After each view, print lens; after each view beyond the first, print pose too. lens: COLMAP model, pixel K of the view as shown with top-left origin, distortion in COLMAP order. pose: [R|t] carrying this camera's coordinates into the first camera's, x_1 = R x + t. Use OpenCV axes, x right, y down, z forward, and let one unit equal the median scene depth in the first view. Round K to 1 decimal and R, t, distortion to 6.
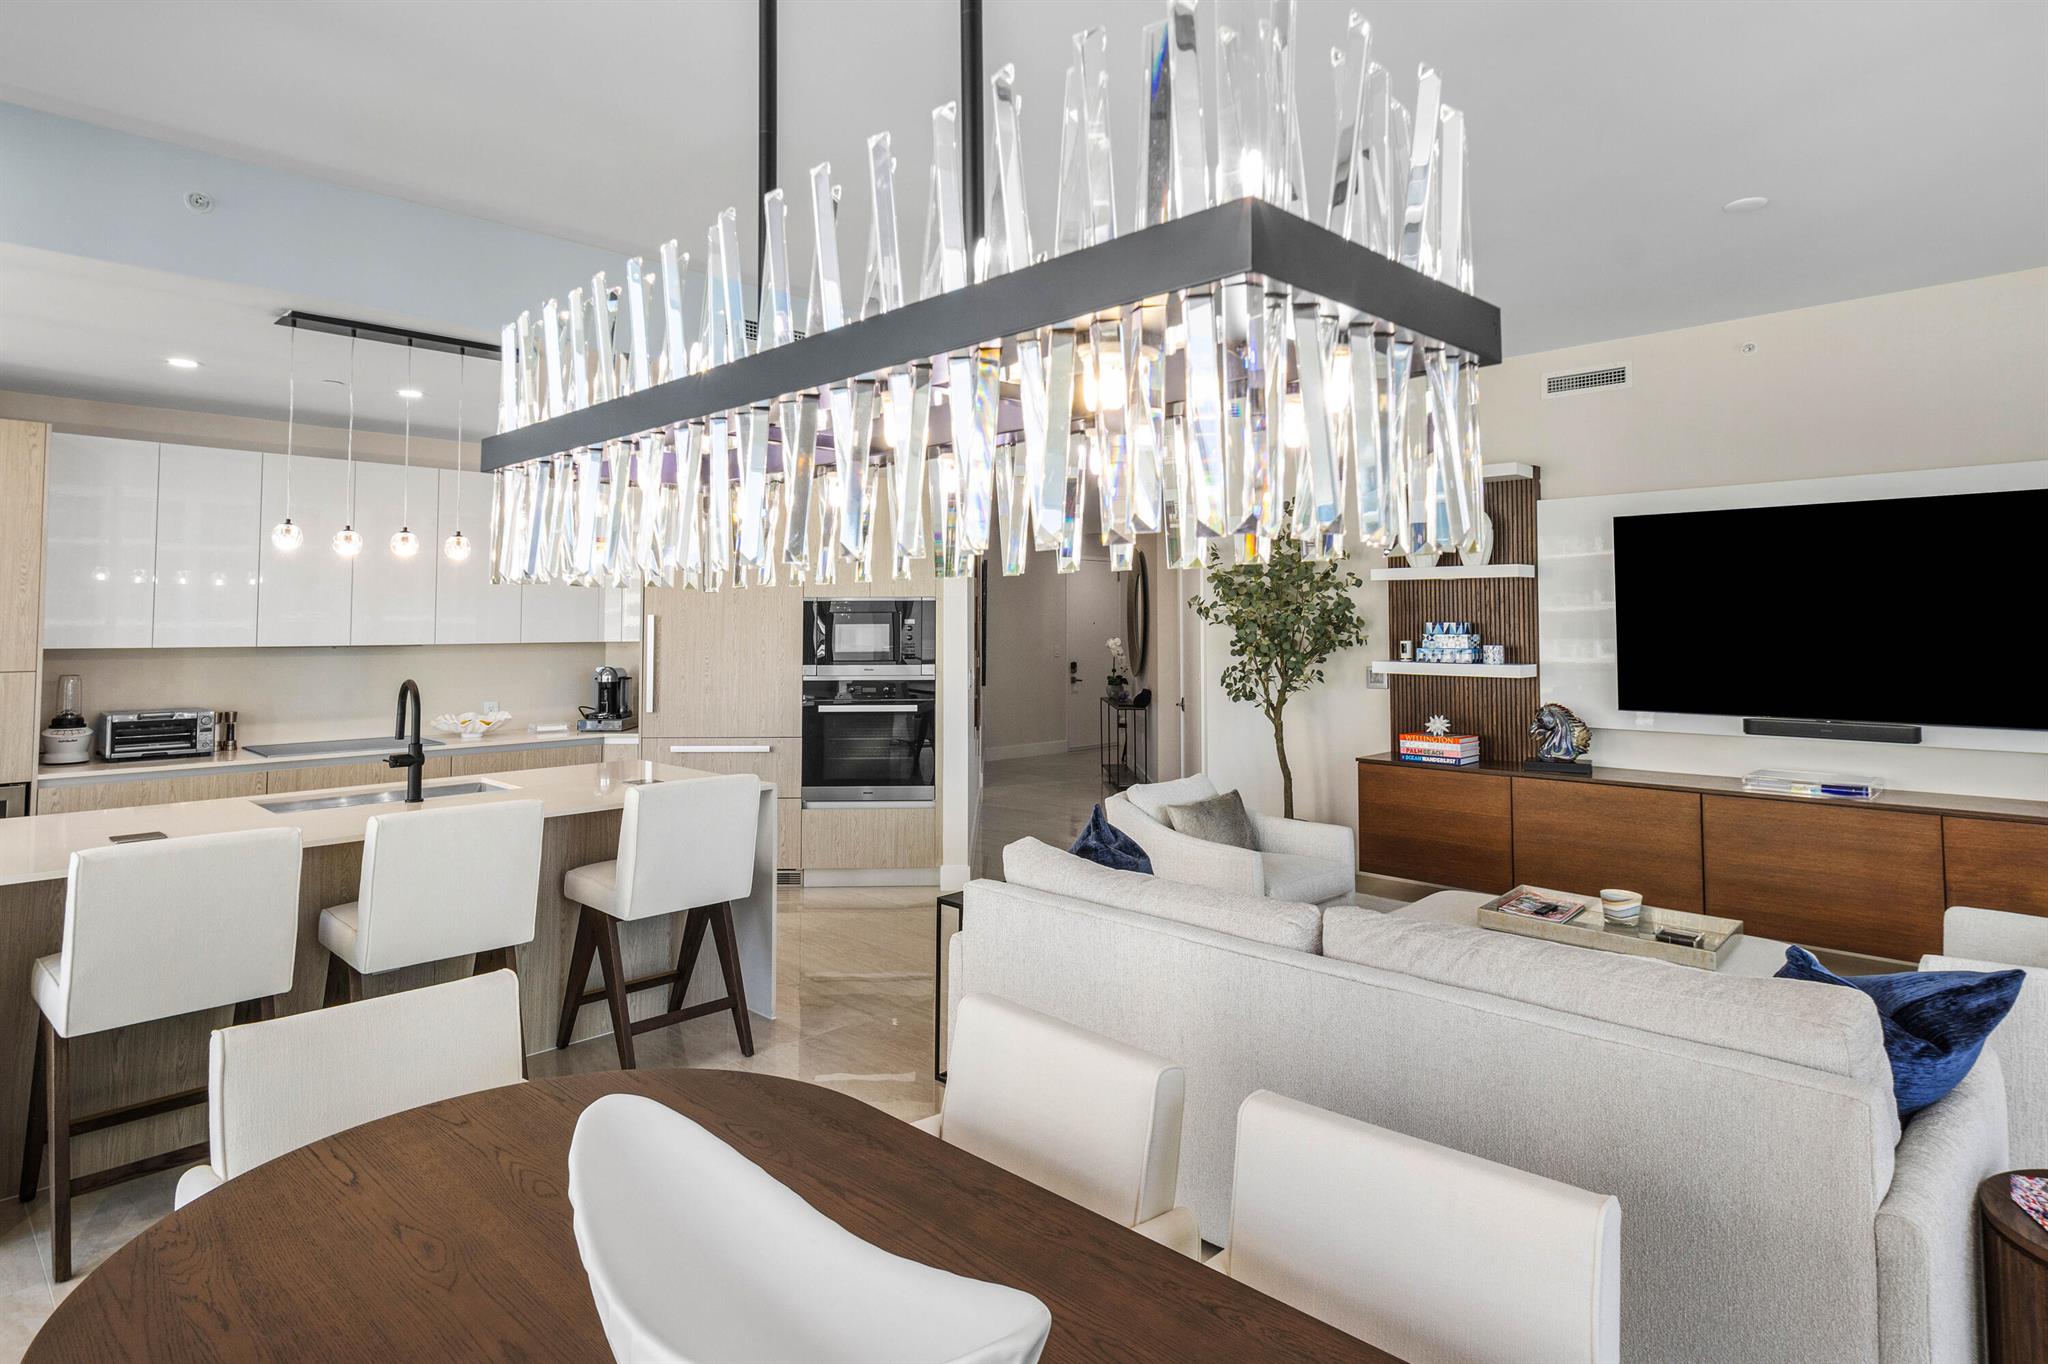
lens RADIAL K [[1112.4, 0, 1044.0], [0, 1112.4, 582.8], [0, 0, 1]] dist [0.000244, -0.003242]
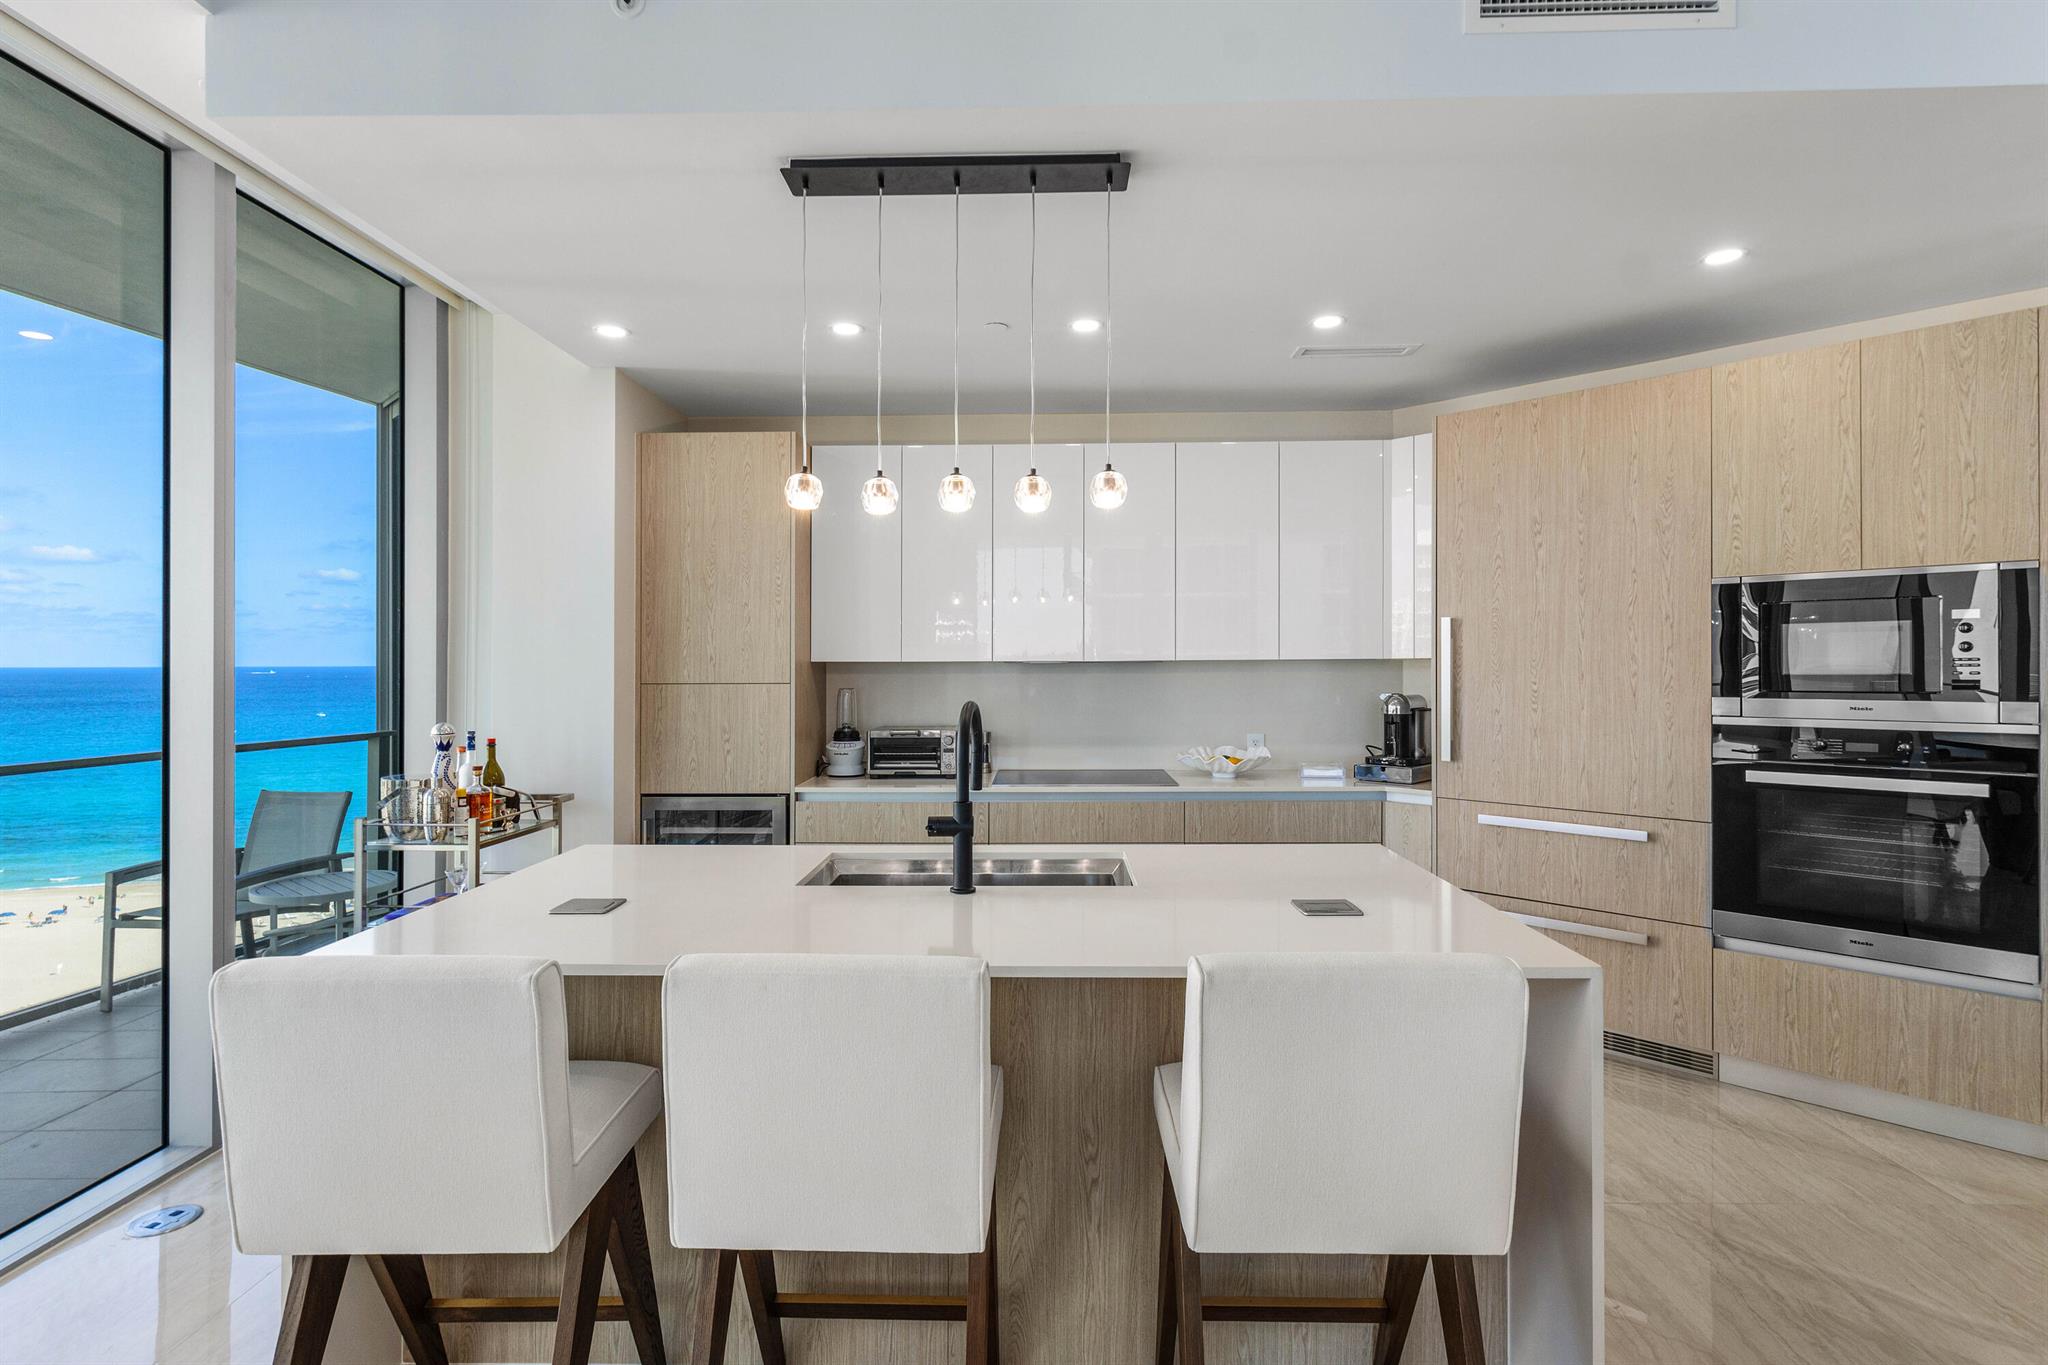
lens RADIAL K [[996.9, 0, 1025.6], [0, 996.9, 665.3], [0, 0, 1]] dist [-0.006976, 0.002448]
pose [[0.680235, -0.000166, -0.732994, -0.090151], [0.030107, 0.999162, 0.027713, 0.035839], [0.732376, -0.040920, 0.679670, 0.430563]]
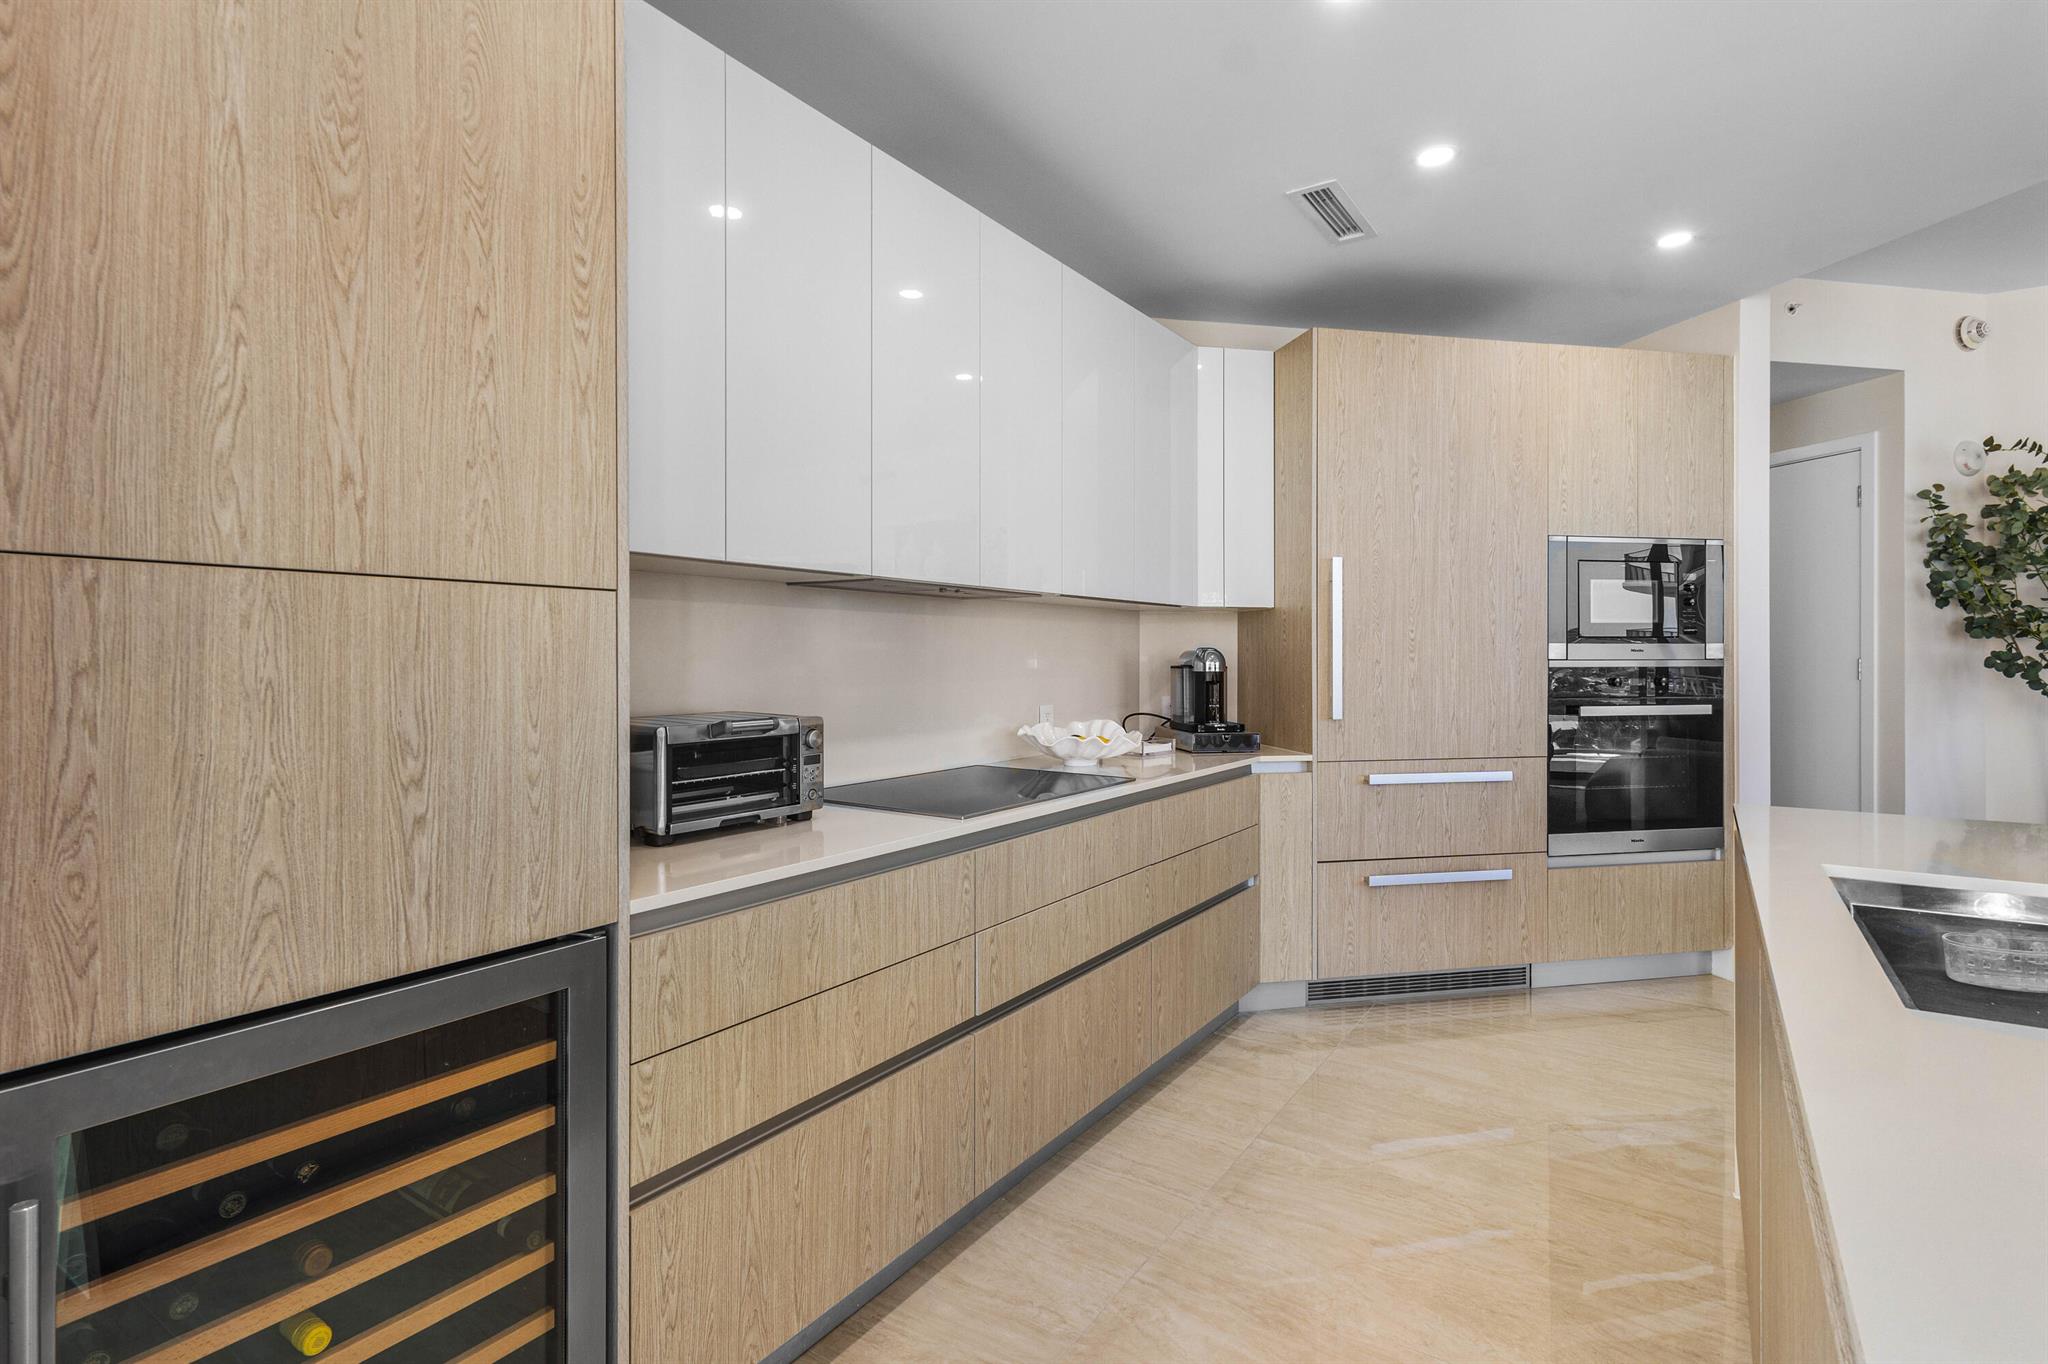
lens RADIAL K [[996.9, 0, 1025.4], [0, 996.9, 660.4], [0, 0, 1]] dist [-0.006976, 0.002448]
pose [[0.984593, 0.001411, 0.174857, -0.657607], [-0.008788, 0.999103, 0.041424, 0.068471], [-0.174641, -0.042323, 0.983722, 0.538554]]
